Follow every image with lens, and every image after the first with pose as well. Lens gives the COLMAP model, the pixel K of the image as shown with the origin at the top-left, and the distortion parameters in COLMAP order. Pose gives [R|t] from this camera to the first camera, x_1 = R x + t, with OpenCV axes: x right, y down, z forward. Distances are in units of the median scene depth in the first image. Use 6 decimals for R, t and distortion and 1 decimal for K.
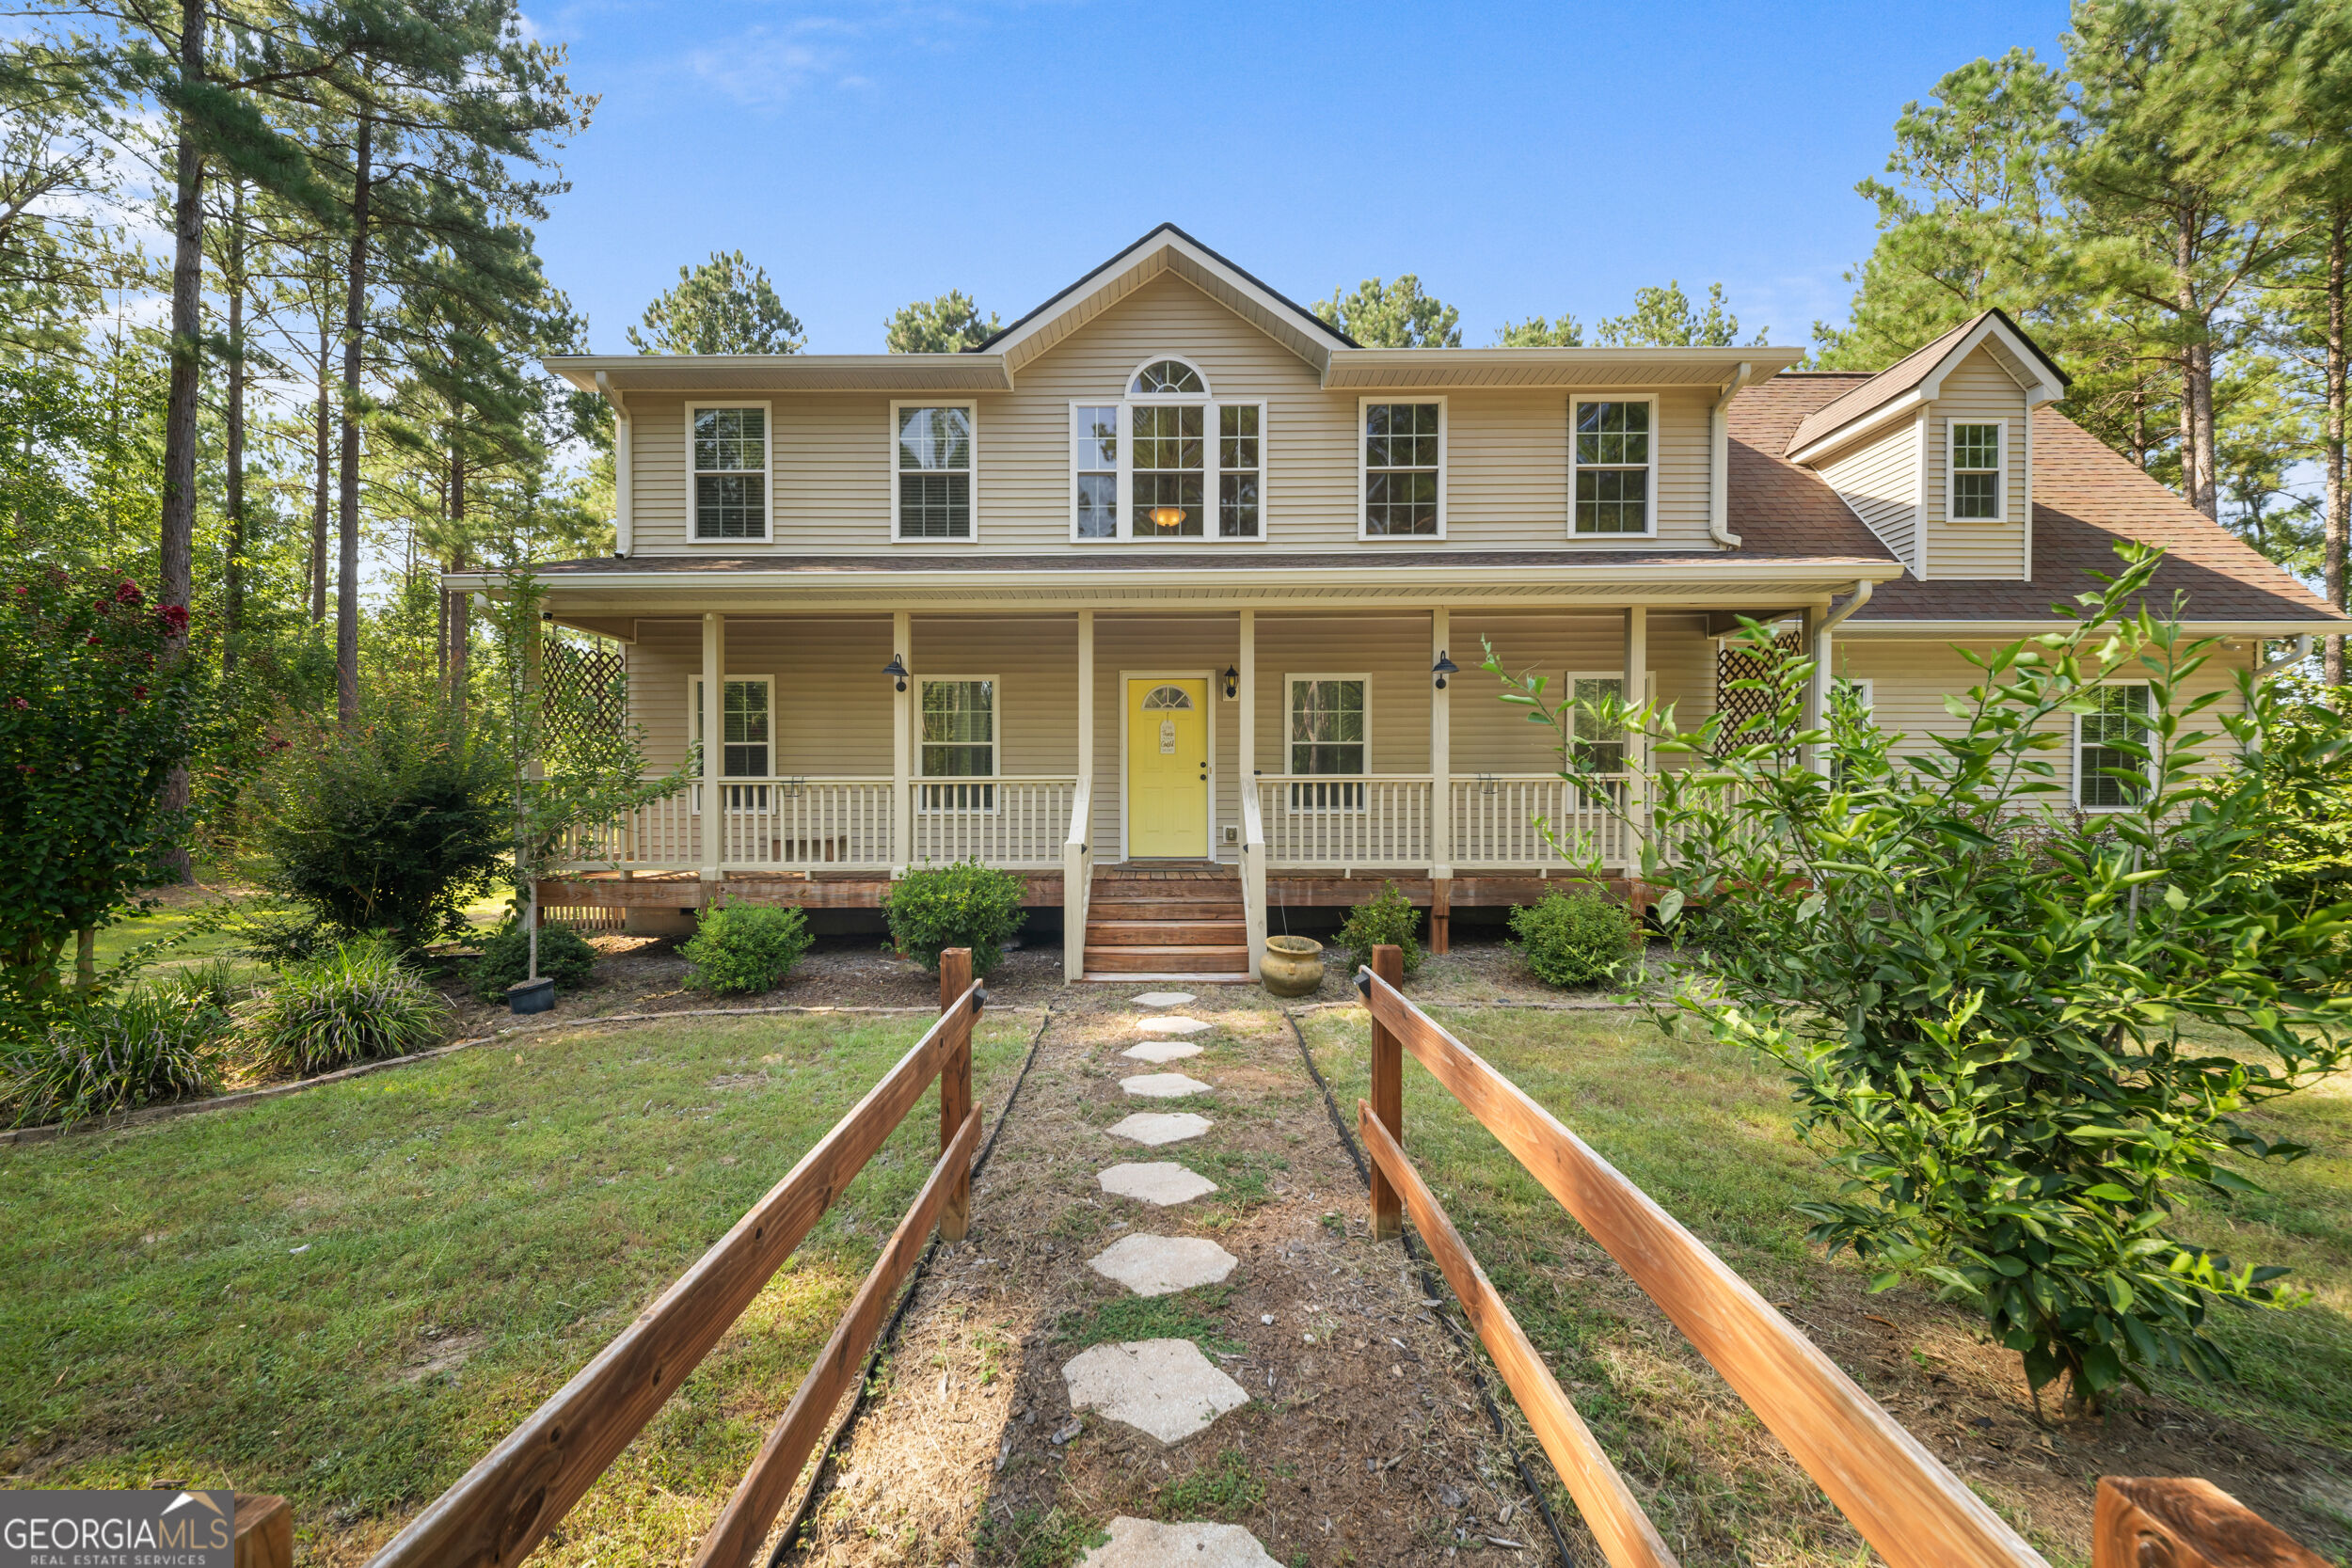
lens RADIAL K [[814.3, 0, 1164.1], [0, 814.3, 788.6], [0, 0, 1]] dist [0.004464, -0.005138]
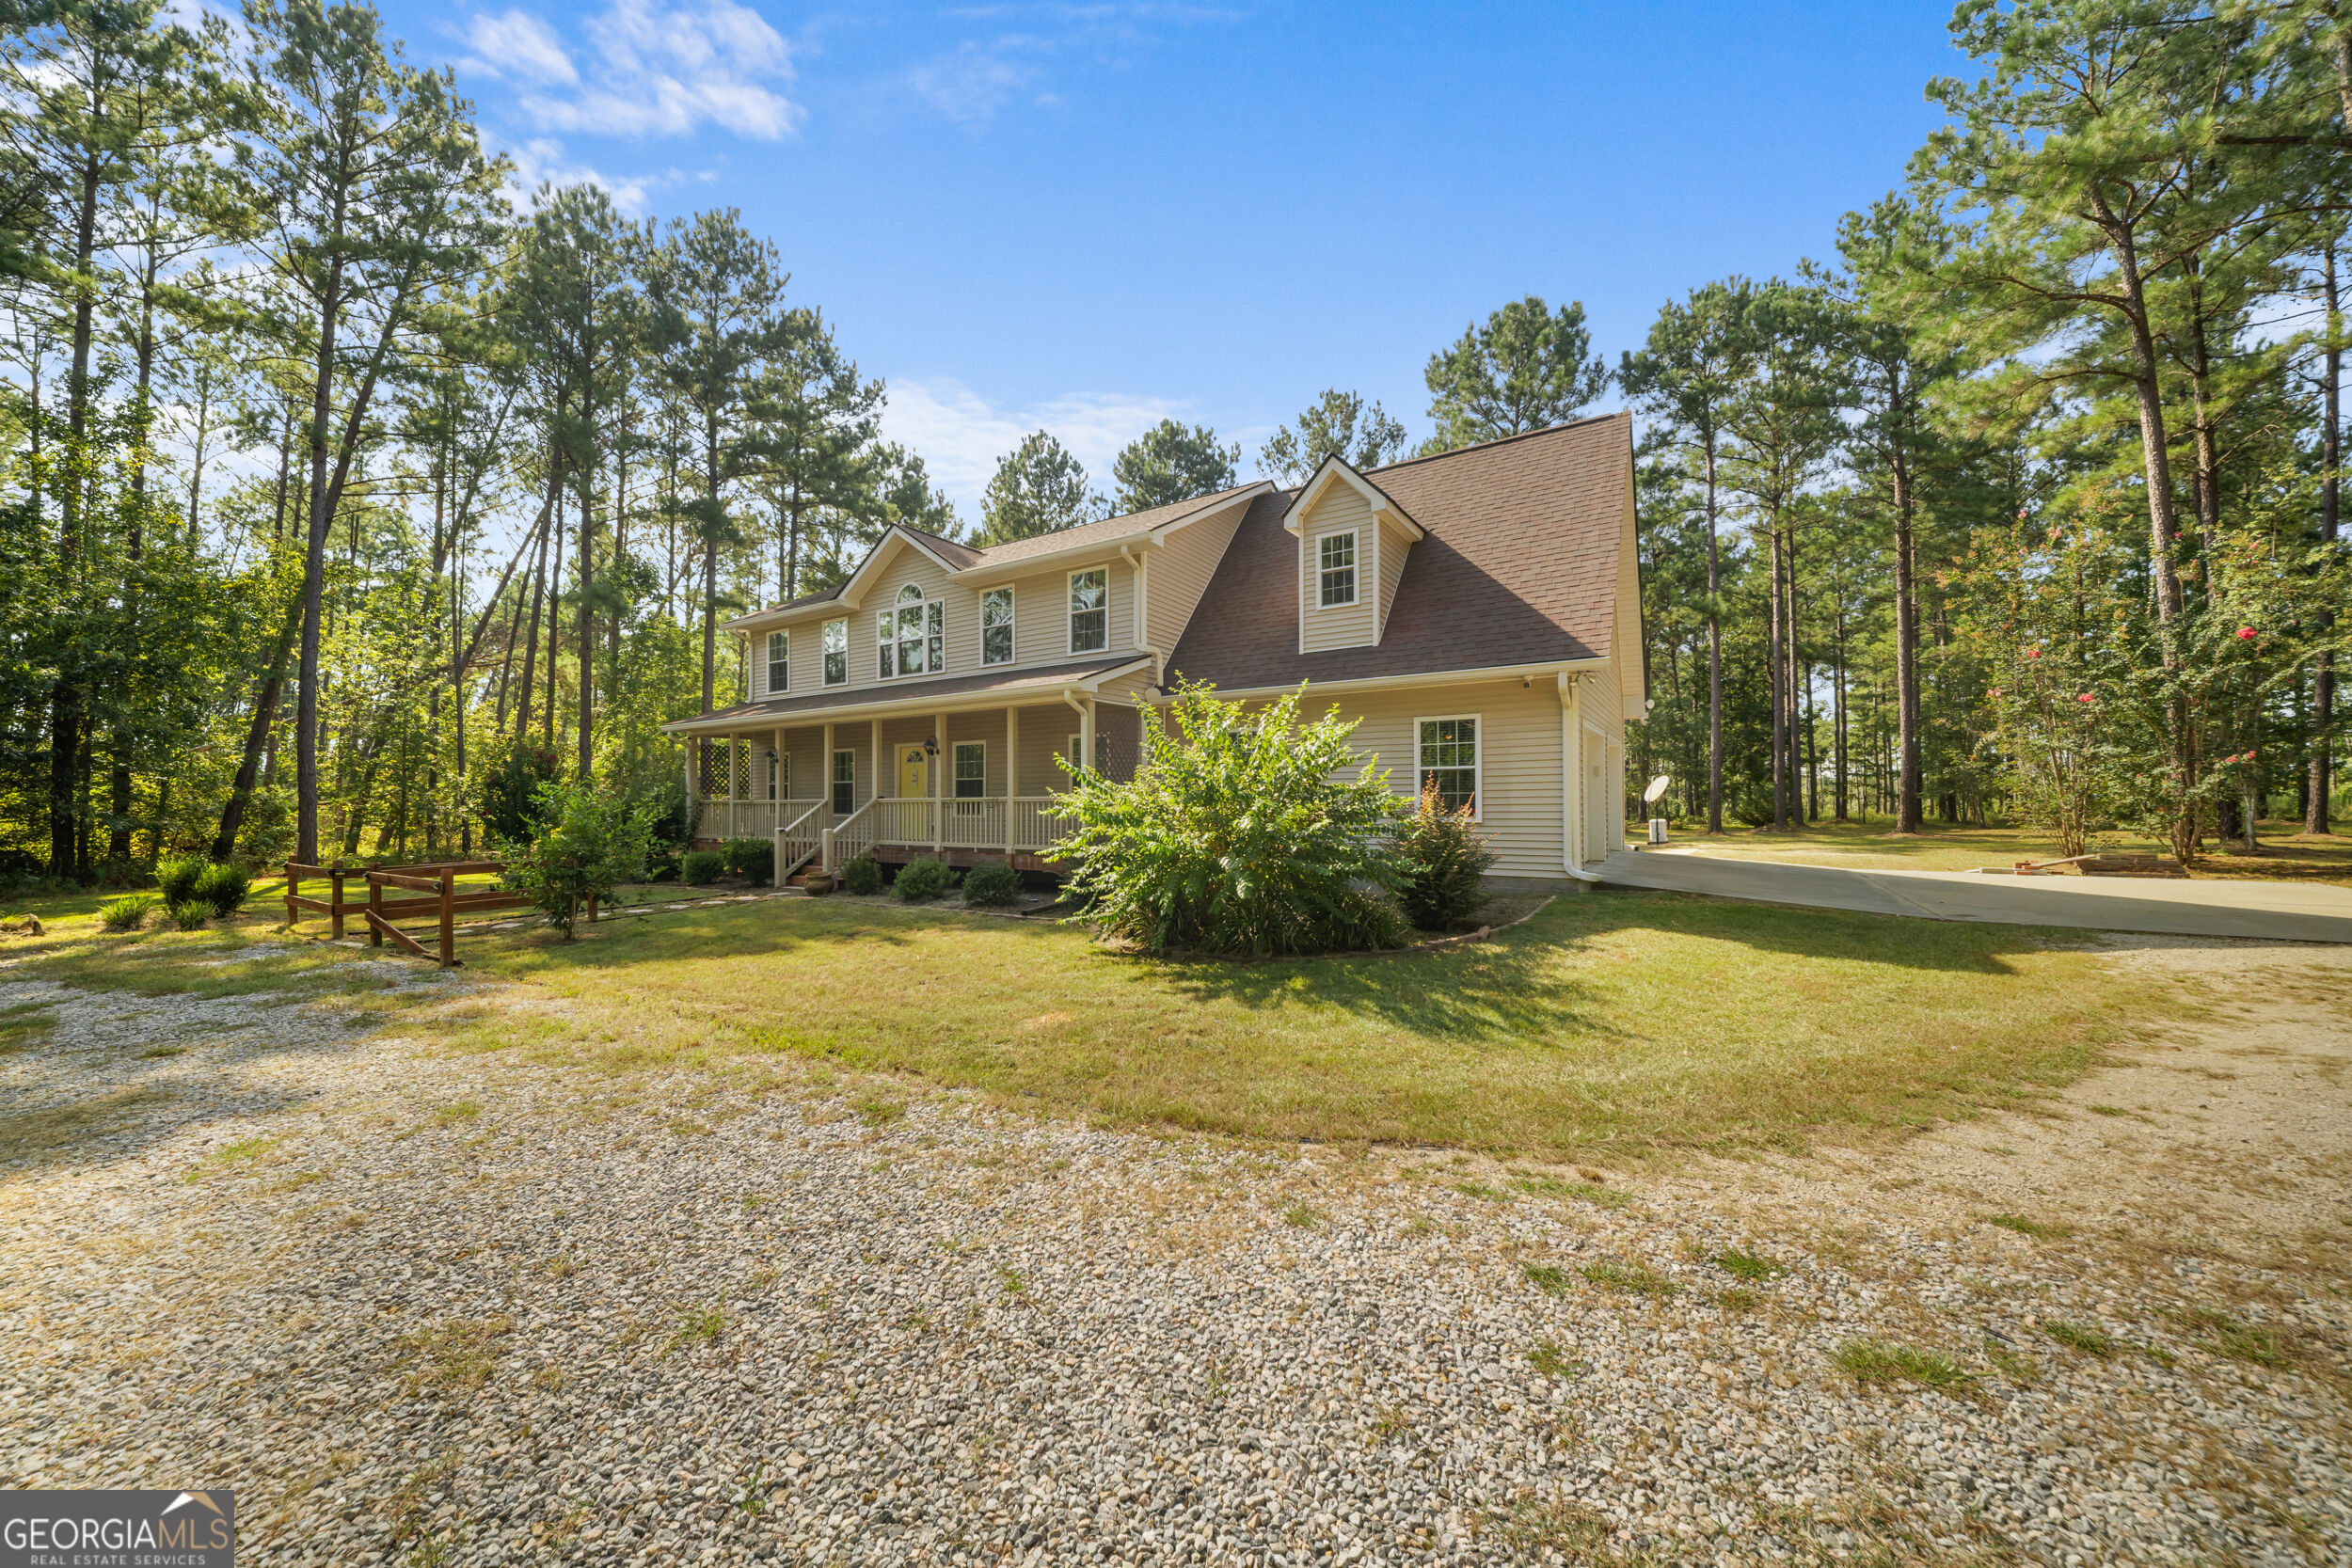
lens RADIAL K [[814.3, 0, 1164.1], [0, 814.3, 788.6], [0, 0, 1]] dist [0.004464, -0.005138]
pose [[0.848235, -0.010965, -0.529507, 1.545995], [0.018871, 0.999777, 0.009528, -0.043808], [0.529285, -0.018074, 0.848252, -0.338882]]
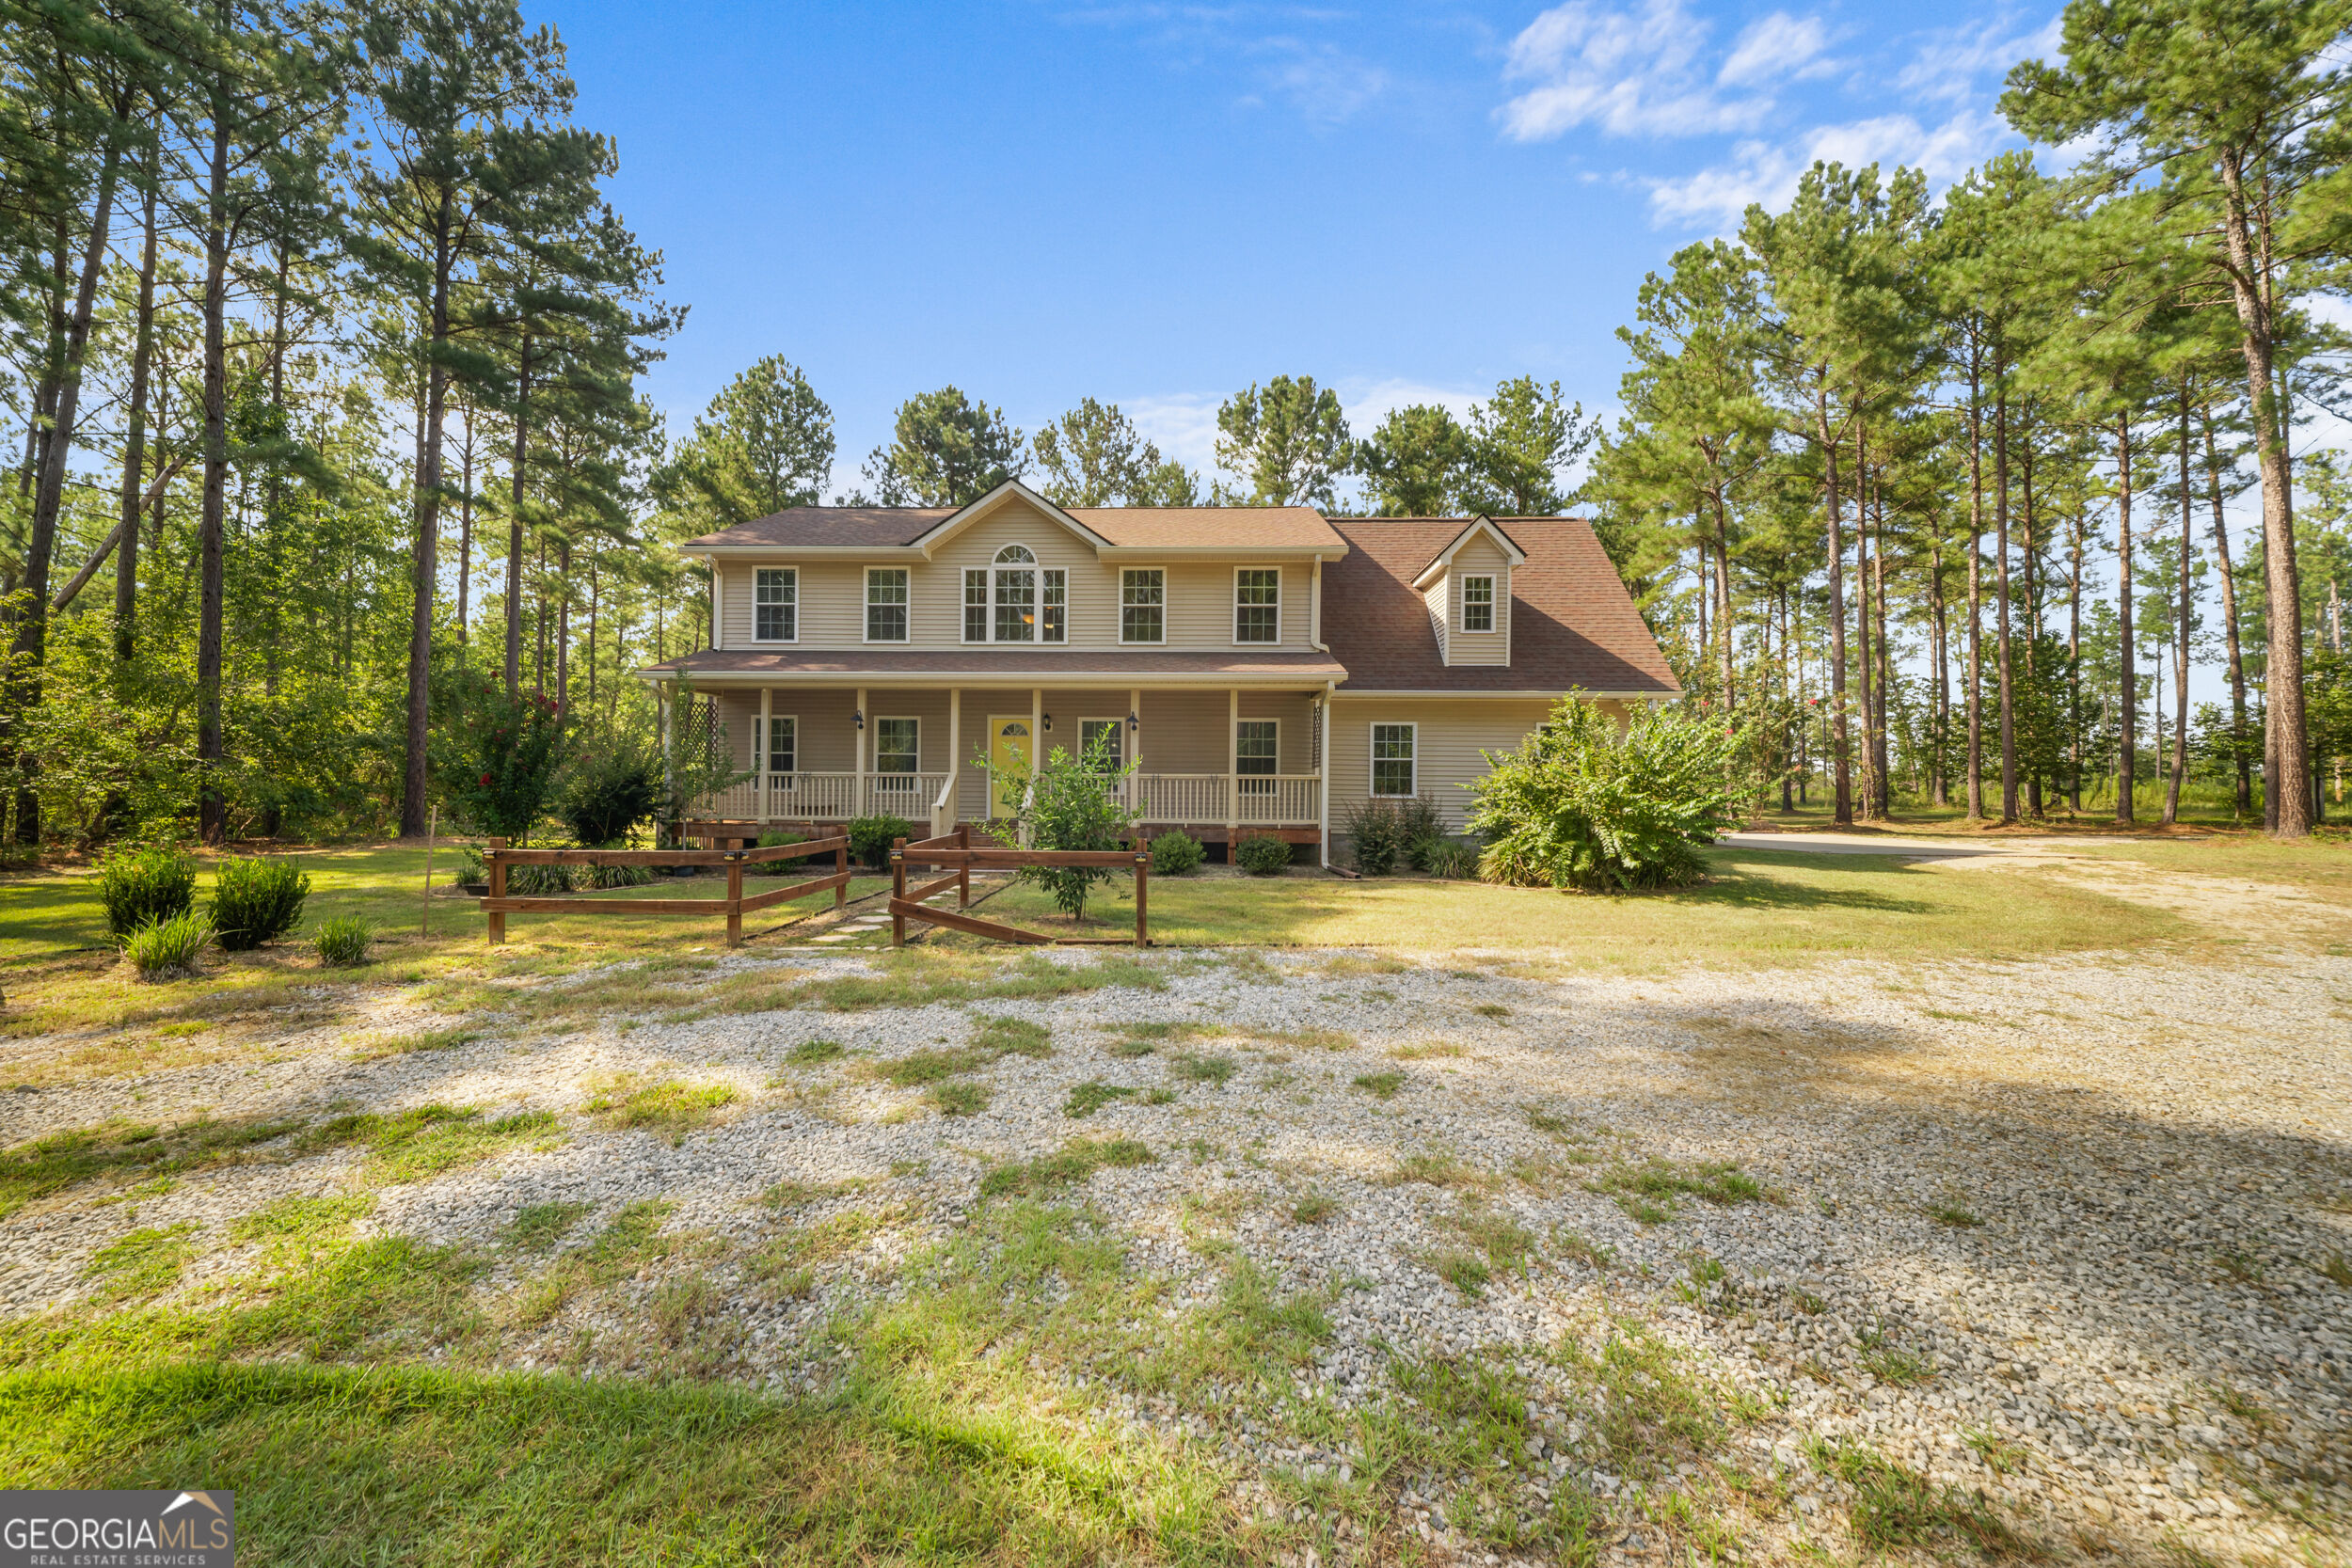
lens RADIAL K [[851.4, 0, 1198.7], [0, 851.4, 772.5], [0, 0, 1]] dist [0.001358, -0.000040]
pose [[0.999807, 0.009926, -0.016953, 0.451052], [-0.010111, 0.999890, -0.010884, 0.000113], [0.016843, 0.011053, 0.999797, -0.888470]]
